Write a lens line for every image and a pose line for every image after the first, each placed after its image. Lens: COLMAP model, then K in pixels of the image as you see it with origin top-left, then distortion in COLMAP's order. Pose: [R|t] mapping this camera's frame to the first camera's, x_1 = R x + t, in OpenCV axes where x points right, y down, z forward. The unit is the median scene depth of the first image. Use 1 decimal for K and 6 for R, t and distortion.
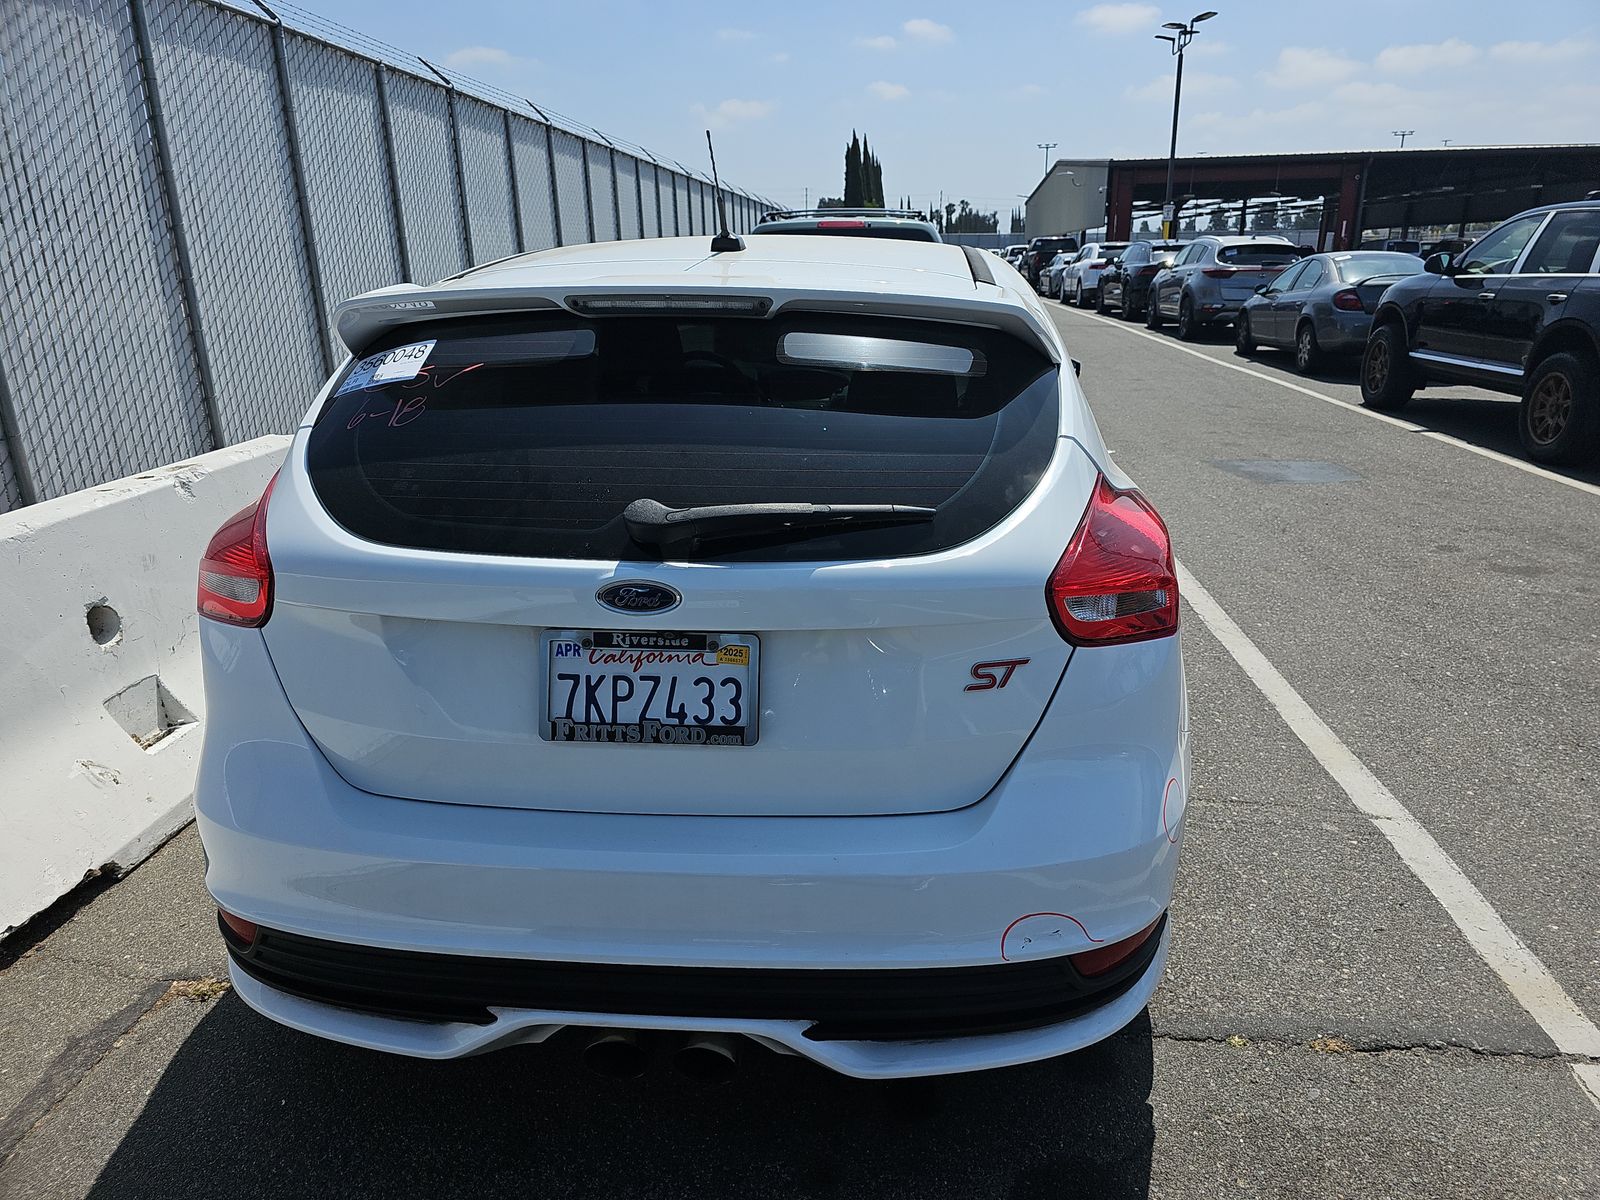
lens RADIAL K [[1035.6, 0, 834.5], [0, 1035.6, 626.2], [0, 0, 1]] dist [0.051350, -0.043766]
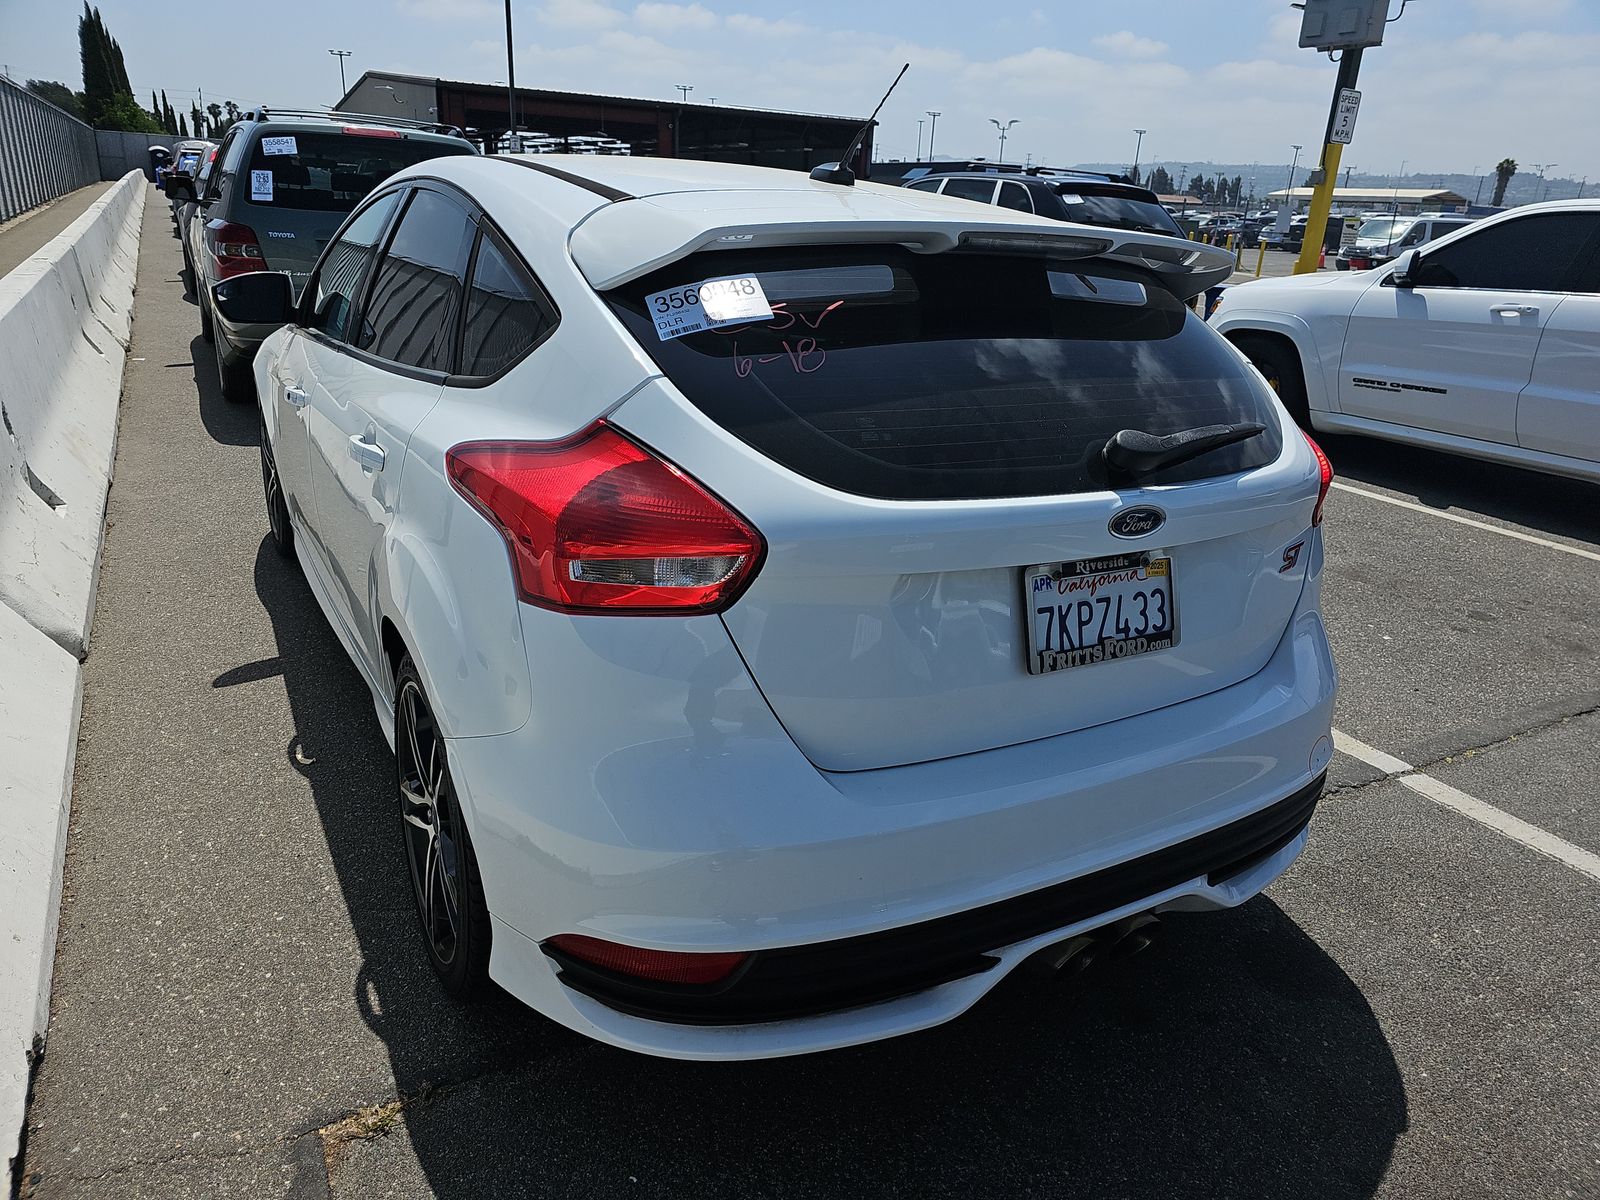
lens RADIAL K [[1044.0, 0, 804.9], [0, 1044.0, 602.8], [0, 0, 1]] dist [0.059537, -0.054988]
pose [[0.831674, -0.145137, 0.535960, -1.009636], [0.125432, 0.989392, 0.073288, -0.064307], [-0.540911, 0.006275, 0.841057, 0.257384]]
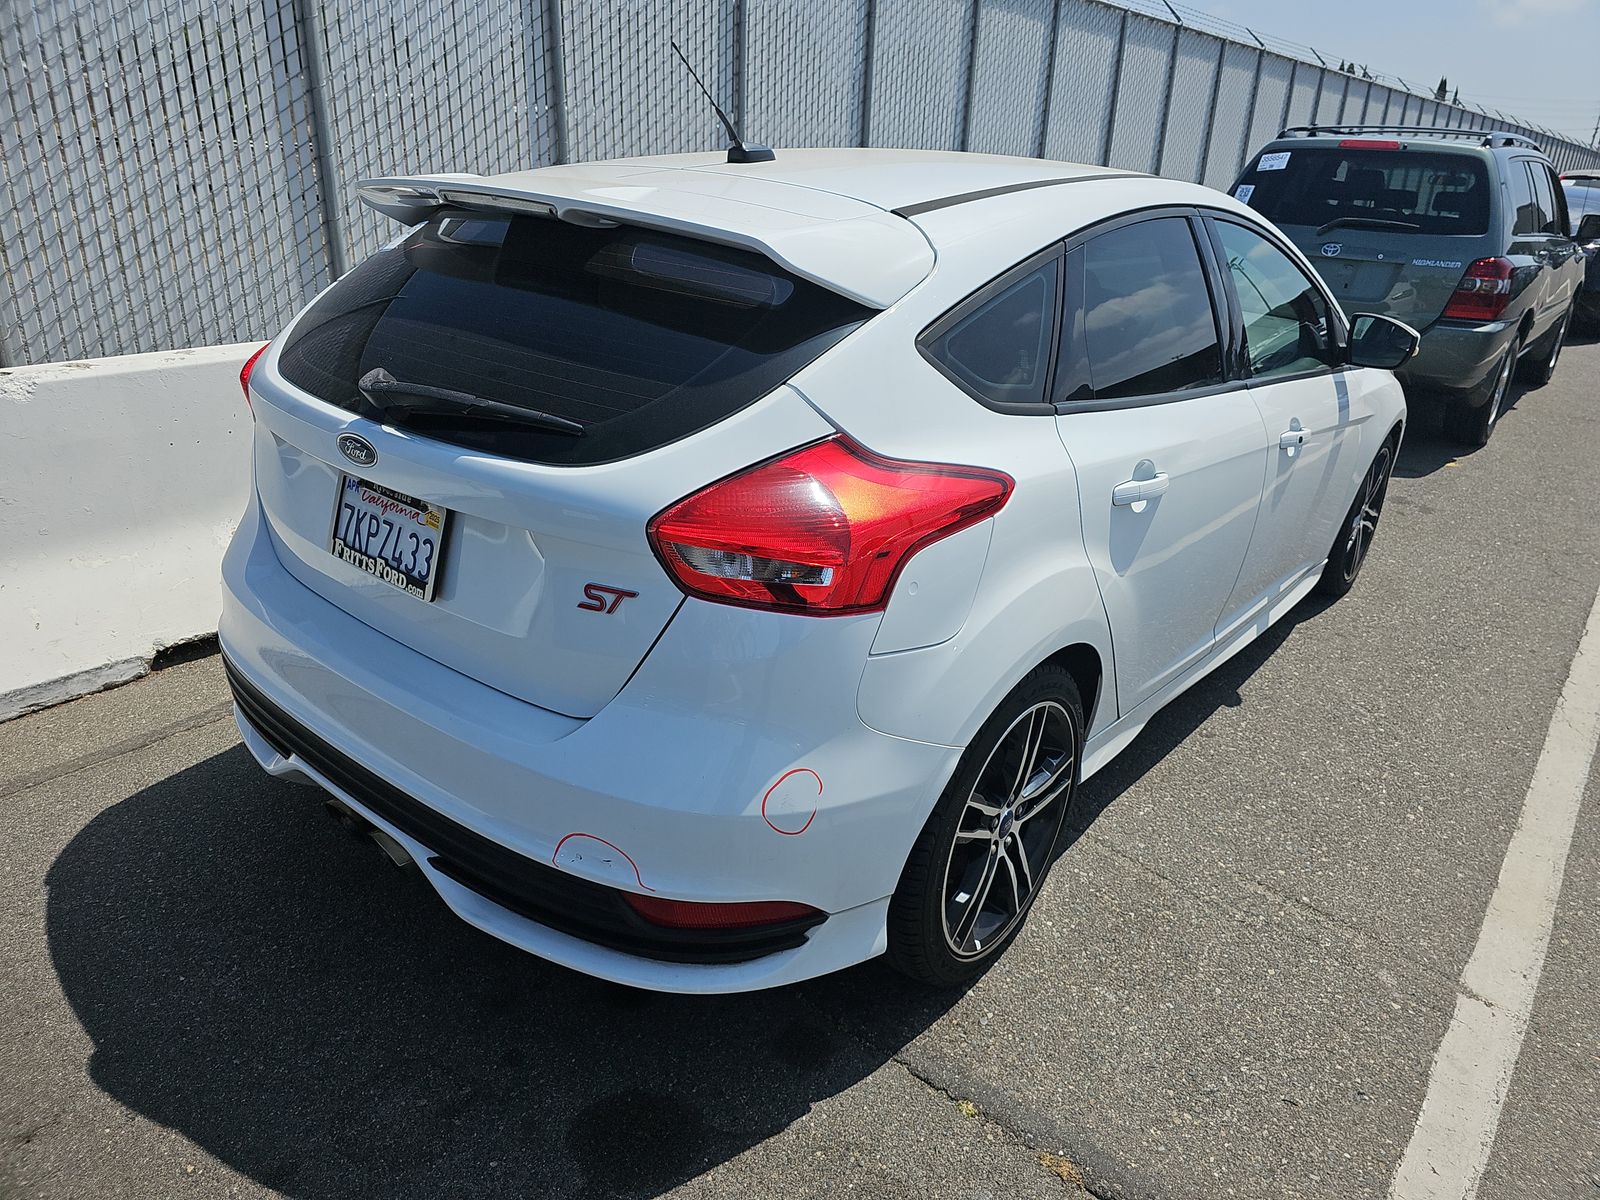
lens RADIAL K [[1057.6, 0, 827.9], [0, 1057.6, 600.5], [0, 0, 1]] dist [0.001542, -0.000855]
pose [[0.825171, 0.266974, -0.497813, 0.845736], [-0.240344, 0.963452, 0.118300, -0.125816], [0.511202, 0.022029, 0.859178, 0.229680]]
